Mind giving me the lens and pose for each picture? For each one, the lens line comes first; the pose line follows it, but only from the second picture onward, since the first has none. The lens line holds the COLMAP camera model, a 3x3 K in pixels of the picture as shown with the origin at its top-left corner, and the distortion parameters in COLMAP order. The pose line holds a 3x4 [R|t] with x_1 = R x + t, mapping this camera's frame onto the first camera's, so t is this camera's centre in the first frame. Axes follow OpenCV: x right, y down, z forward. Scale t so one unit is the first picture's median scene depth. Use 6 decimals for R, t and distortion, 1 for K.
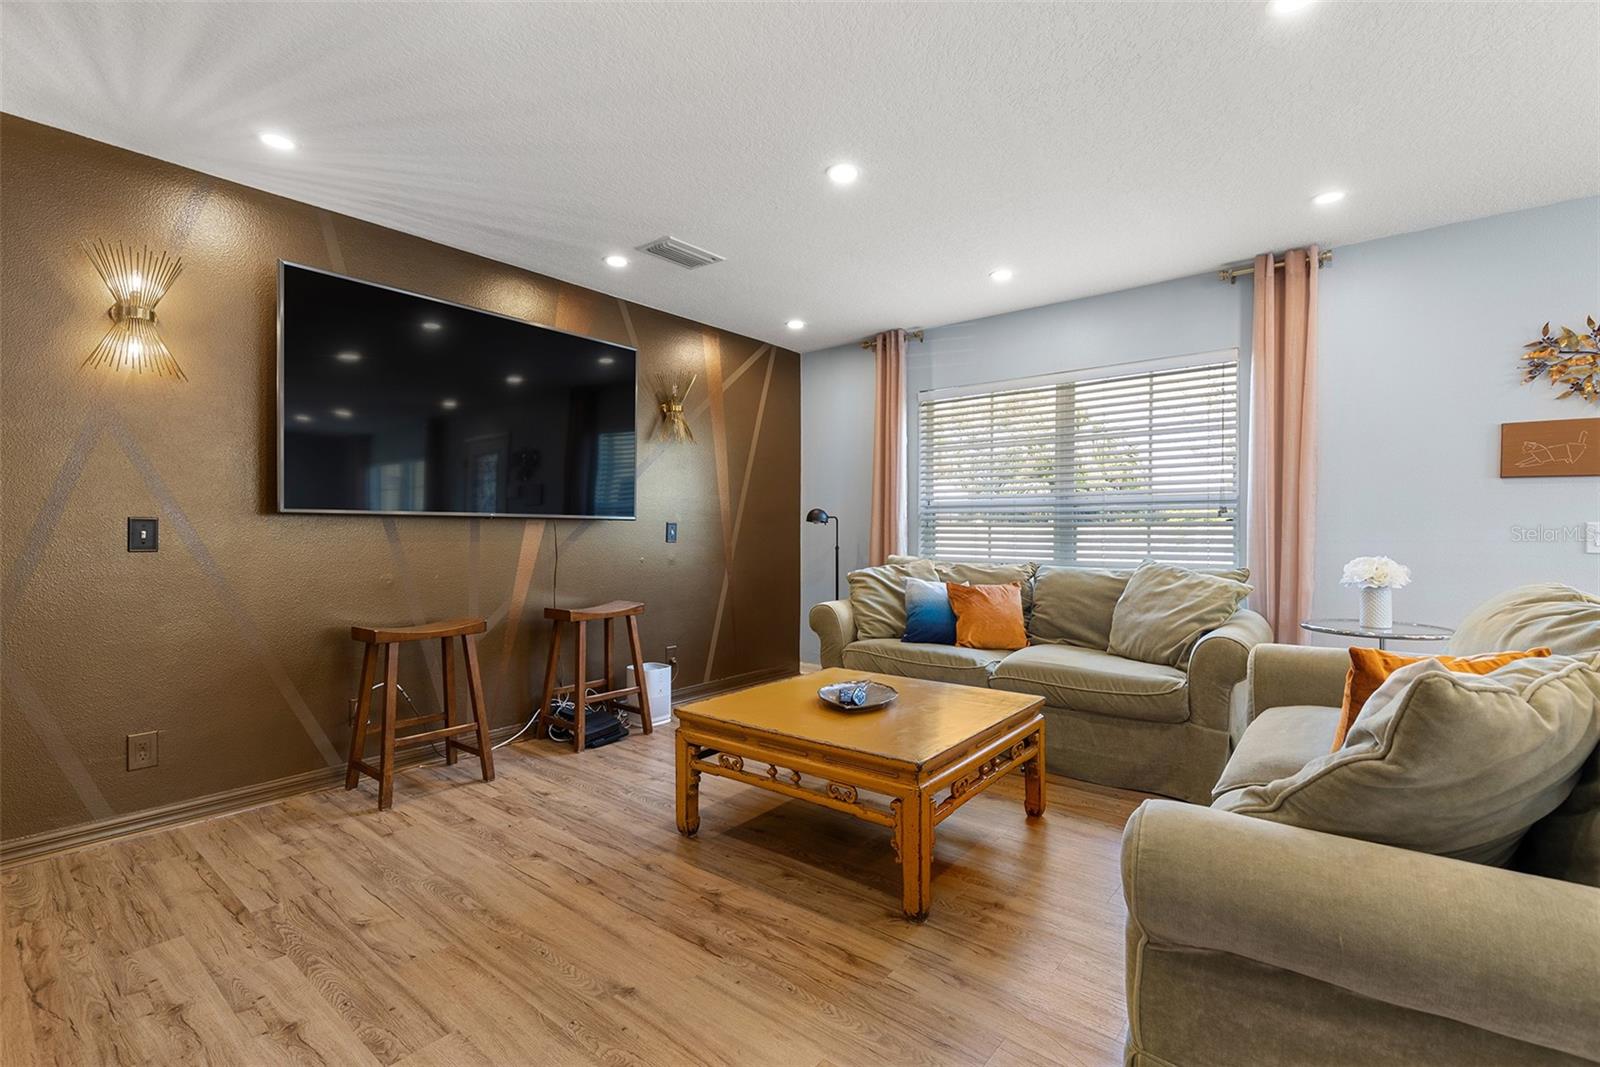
lens RADIAL K [[720.1, 0, 794.9], [0, 720.1, 532.8], [0, 0, 1]] dist [0.011958, -0.001133]
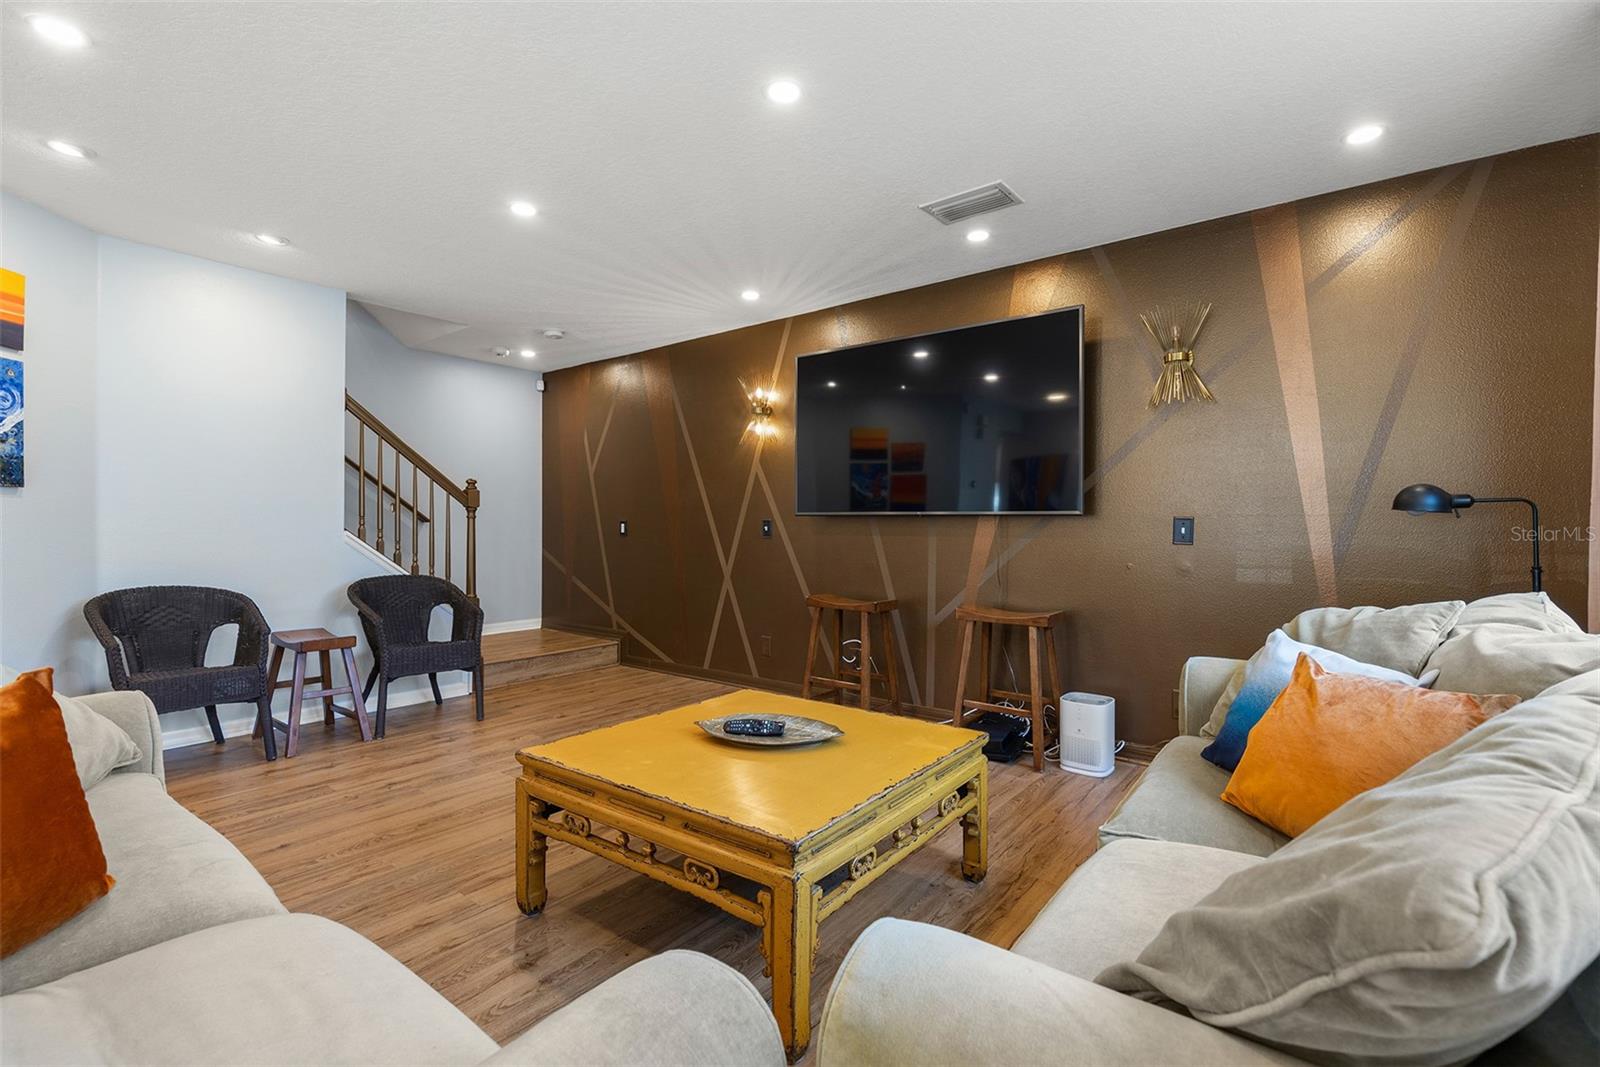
lens RADIAL K [[720.1, 0, 808.6], [0, 720.1, 525.9], [0, 0, 1]] dist [0.011958, -0.001133]
pose [[0.029918, -0.000100, -0.999552, 0.787260], [-0.006644, 0.999978, -0.000299, -0.004017], [0.999530, 0.006650, 0.029917, 0.894245]]
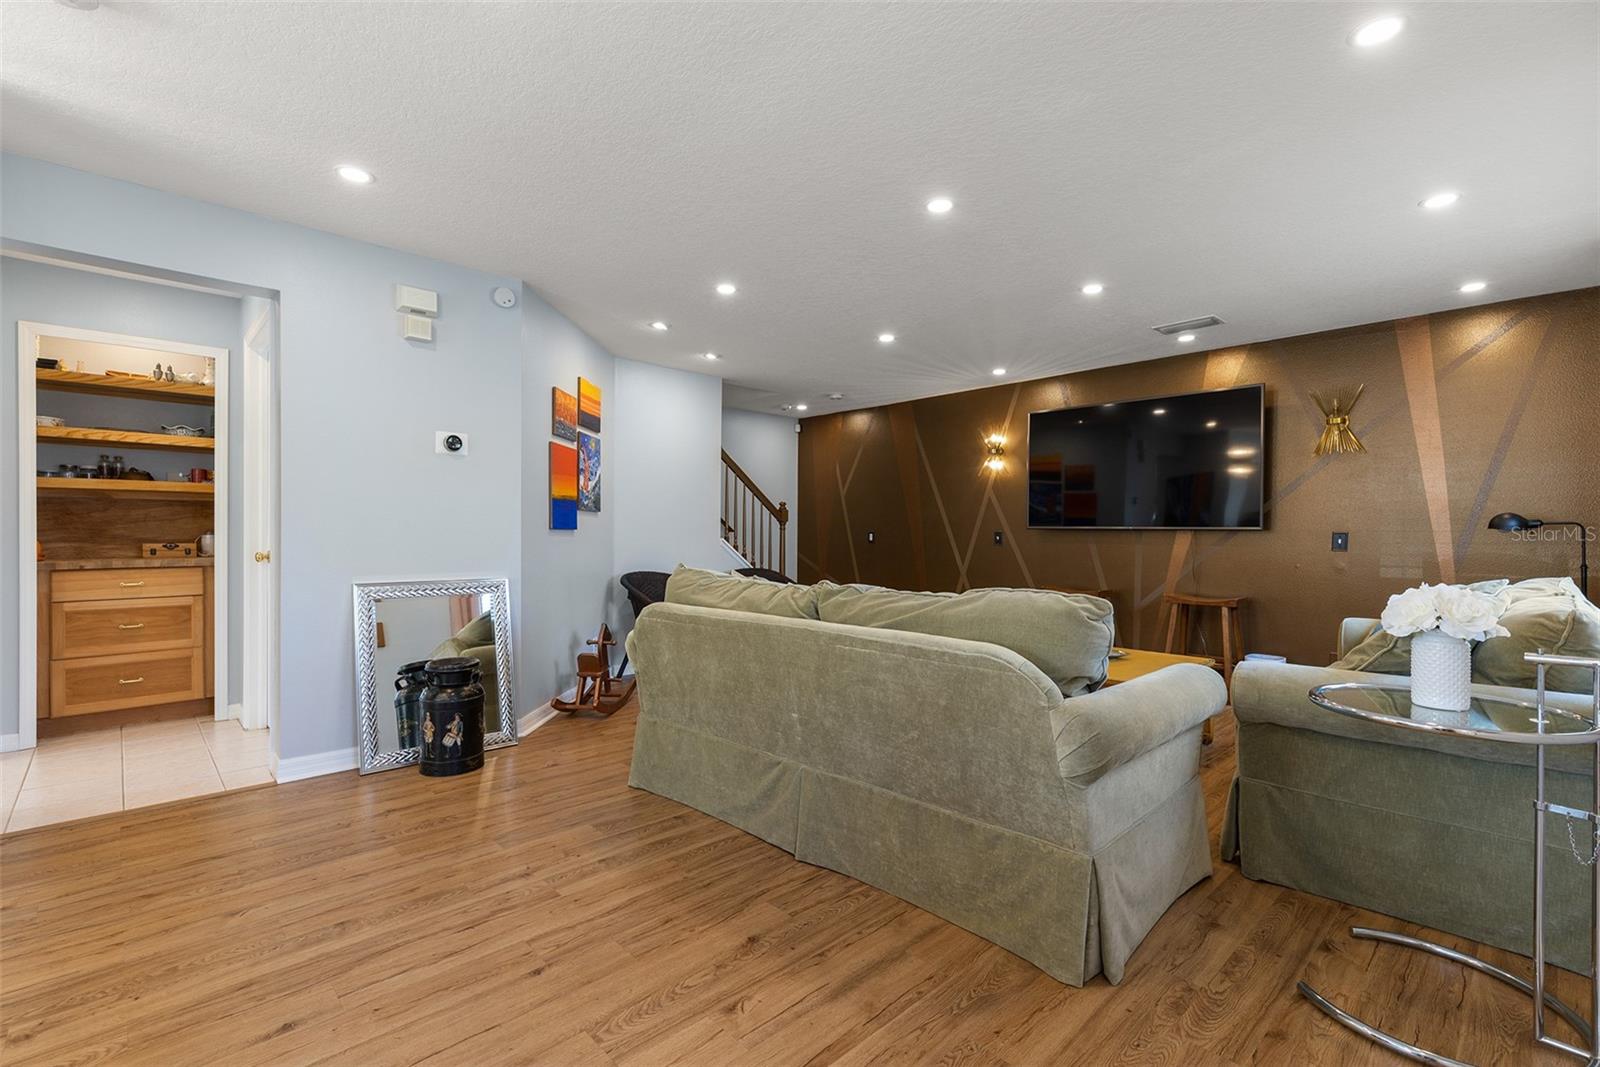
lens RADIAL K [[720.1, 0, 804.5], [0, 720.1, 539.9], [0, 0, 1]] dist [0.011958, -0.001133]
pose [[-0.121356, 0.005885, -0.992592, 1.387081], [-0.012286, 0.999897, 0.007430, -0.001742], [0.992533, 0.013096, -0.121271, 0.546436]]
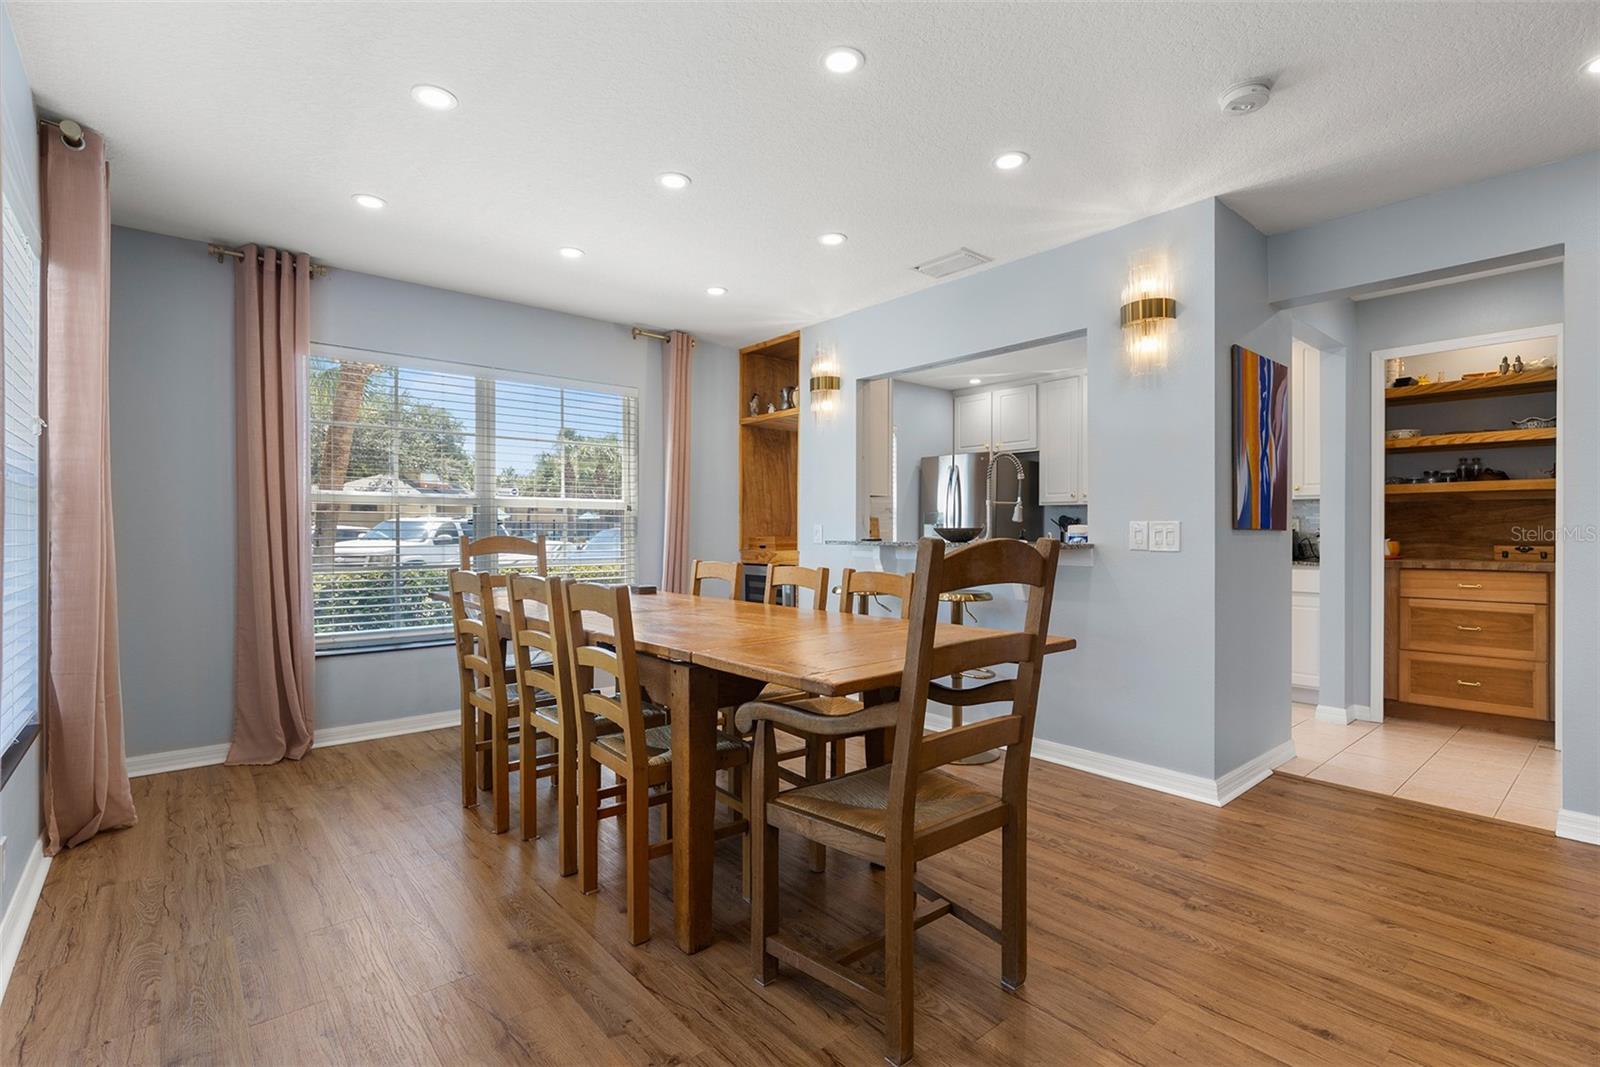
lens RADIAL K [[750.2, 0, 805.7], [0, 750.2, 528.1], [0, 0, 1]] dist [-0.001280, 0.002845]
pose [[-0.984251, -0.002959, 0.176751, 1.184281], [-0.002668, 0.999995, 0.001886, -0.000349], [-0.176755, 0.001385, -0.984254, 0.704052]]
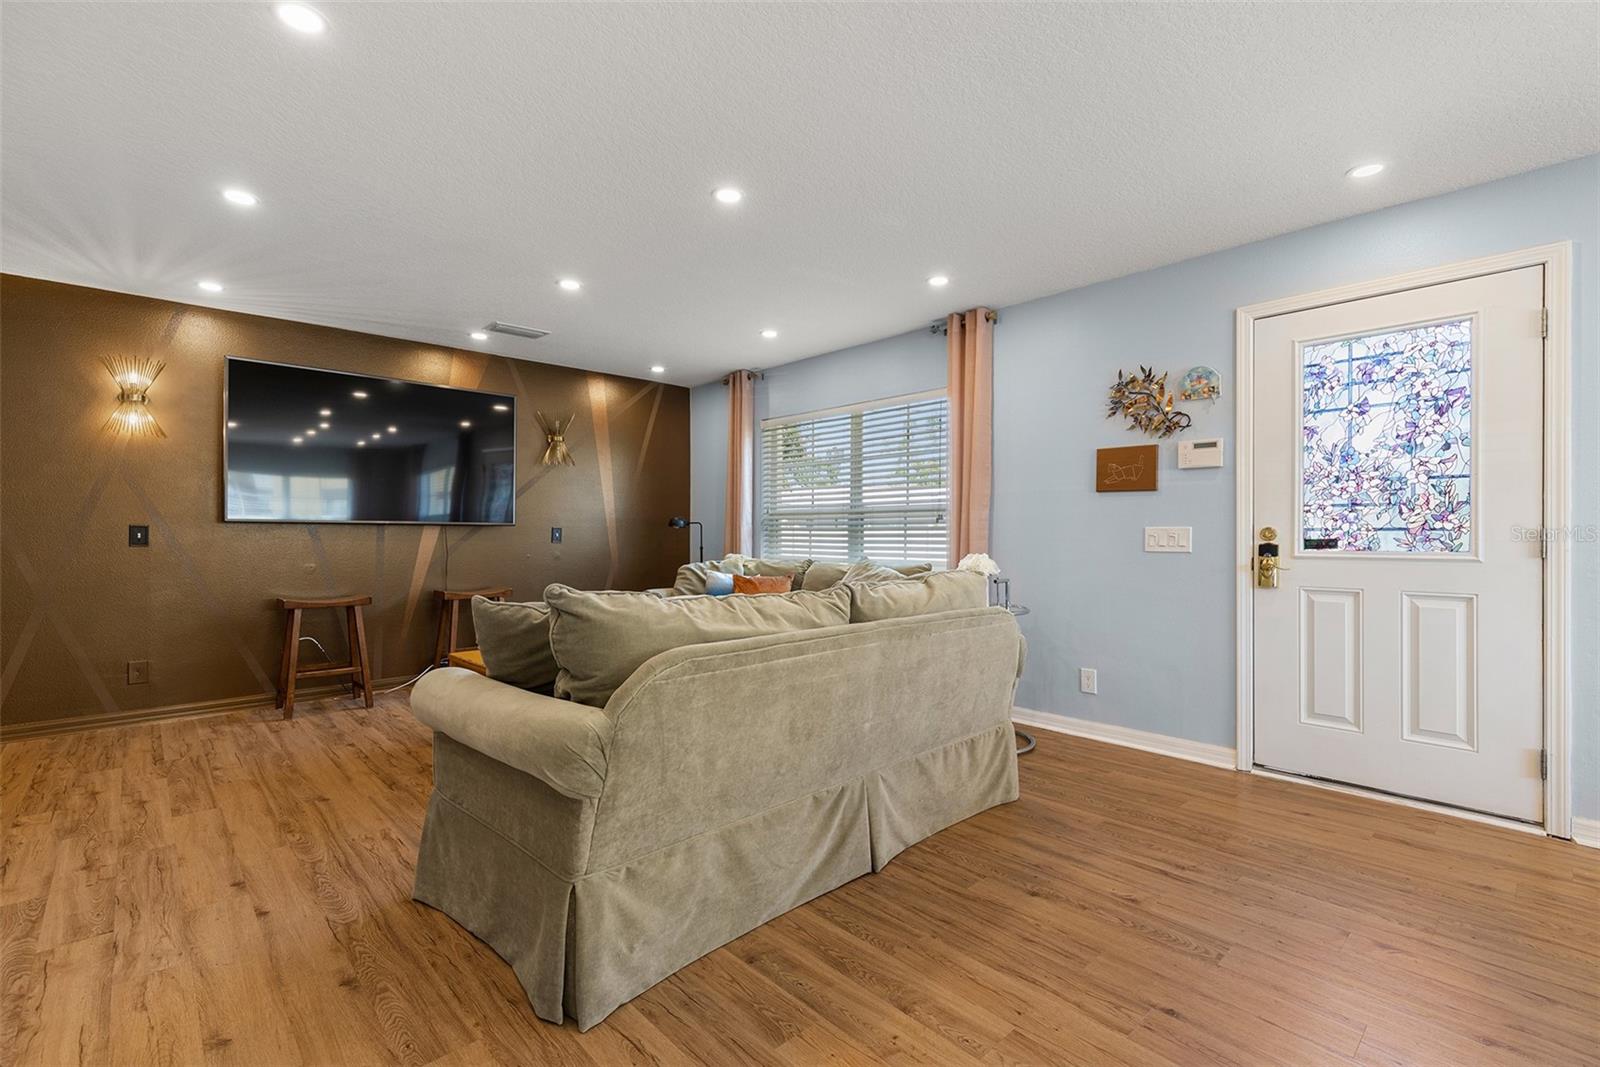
lens RADIAL K [[720.1, 0, 794.2], [0, 720.1, 532.6], [0, 0, 1]] dist [0.011958, -0.001133]
pose [[0.990291, 0.000566, -0.139007, 0.627422], [-0.001277, 0.999987, -0.005024, 0.001576], [0.139002, 0.005153, 0.990279, -0.314327]]
